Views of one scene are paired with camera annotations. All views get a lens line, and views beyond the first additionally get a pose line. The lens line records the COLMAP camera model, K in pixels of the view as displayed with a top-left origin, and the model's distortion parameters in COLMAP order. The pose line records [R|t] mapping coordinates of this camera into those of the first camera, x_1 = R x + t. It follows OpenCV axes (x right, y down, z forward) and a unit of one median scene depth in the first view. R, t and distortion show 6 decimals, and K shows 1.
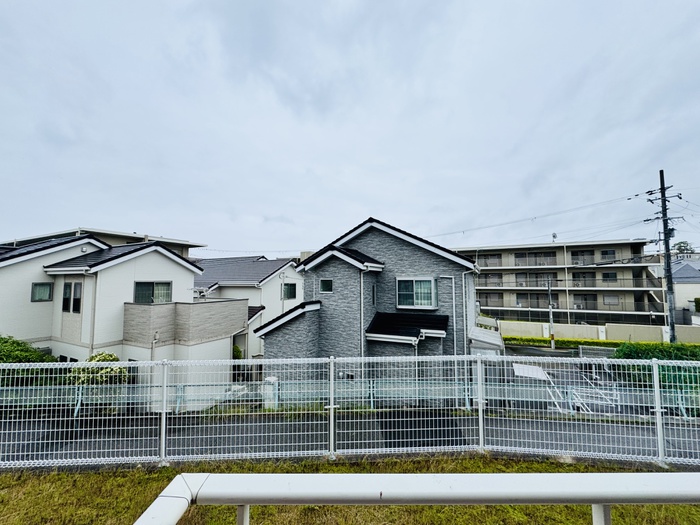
lens RADIAL K [[281.2, 0, 348.8], [0, 281.2, 264.6], [0, 0, 1]] dist [-0.005560, -0.000357]
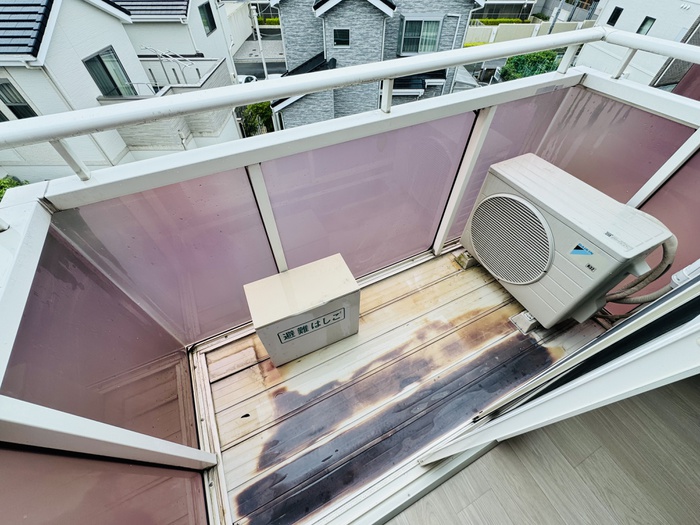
lens RADIAL K [[281.2, 0, 350.0], [0, 281.2, 265.2], [0, 0, 1]] dist [-0.005560, -0.000357]
pose [[0.897121, -0.340547, 0.281427, -0.554587], [-0.027241, 0.593169, 0.804617, -0.214566], [-0.440944, -0.729505, 0.522868, -0.007015]]
